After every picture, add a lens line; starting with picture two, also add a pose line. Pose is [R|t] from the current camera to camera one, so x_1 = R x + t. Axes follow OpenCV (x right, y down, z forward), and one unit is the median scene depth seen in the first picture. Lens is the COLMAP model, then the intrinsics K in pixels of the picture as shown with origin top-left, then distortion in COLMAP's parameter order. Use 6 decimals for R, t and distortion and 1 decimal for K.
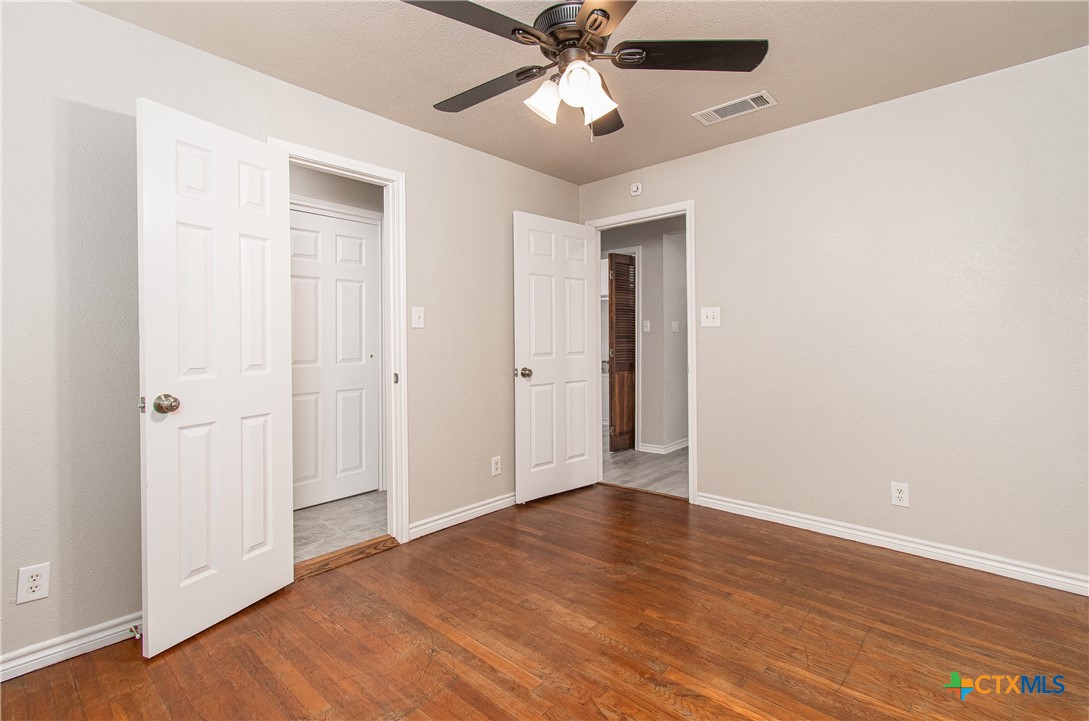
lens RADIAL K [[497.8, 0, 544.7], [0, 497.8, 336.3], [0, 0, 1]] dist [-0.002451, -0.000369]
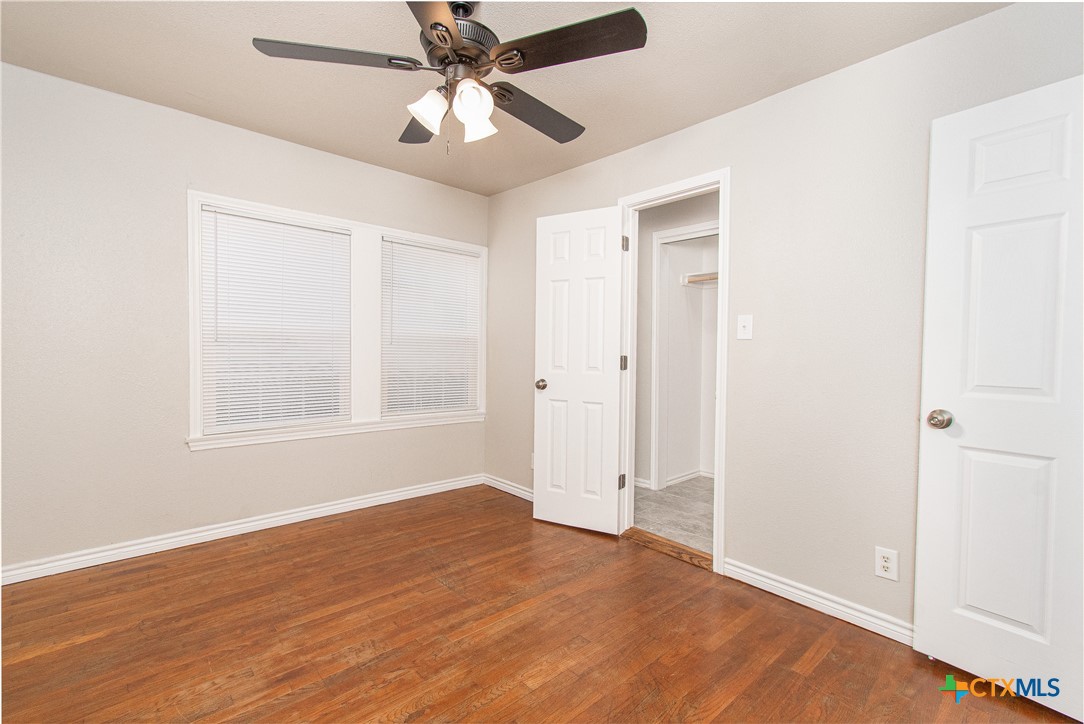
lens RADIAL K [[480.9, 0, 543.9], [0, 480.9, 359.9], [0, 0, 1]] dist [0.001367, -0.000276]
pose [[-0.102385, 0.026400, -0.994394, 0.891862], [-0.010262, 0.999567, 0.027594, 0.000929], [0.994692, 0.013029, -0.102070, 1.093918]]
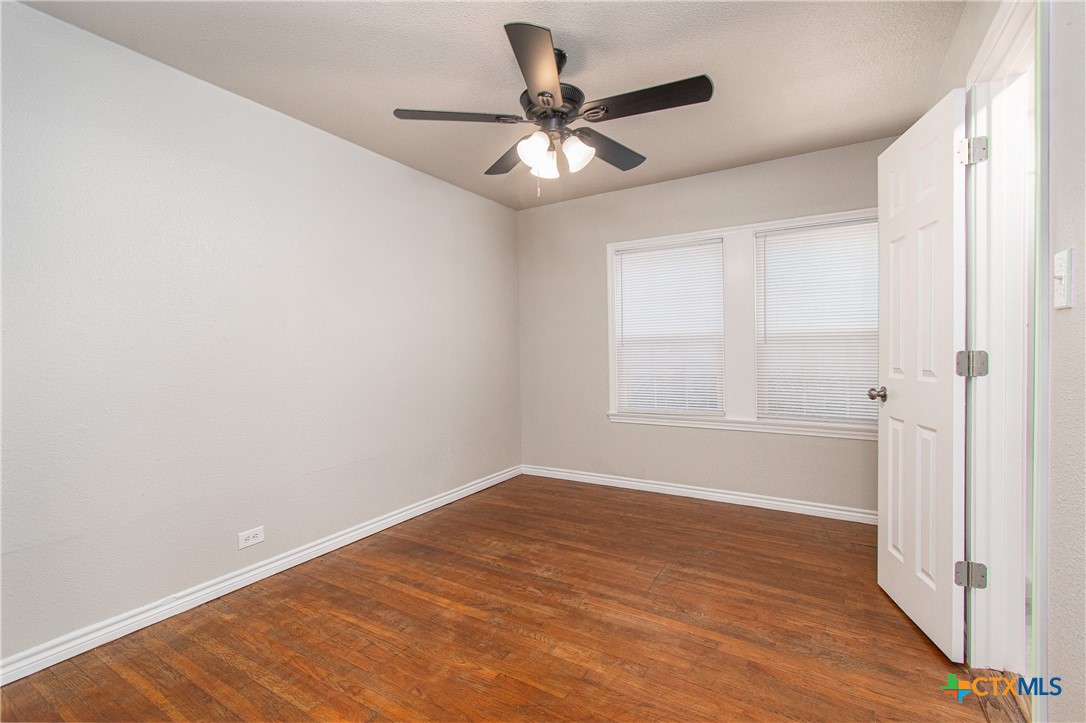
lens RADIAL K [[481.8, 0, 544.9], [0, 481.8, 359.4], [0, 0, 1]] dist [0.001367, -0.000276]
pose [[-0.982966, 0.025278, -0.182040, 0.265620], [0.022515, 0.999598, 0.017225, 0.008270], [0.182402, 0.012833, -0.983140, 1.880581]]
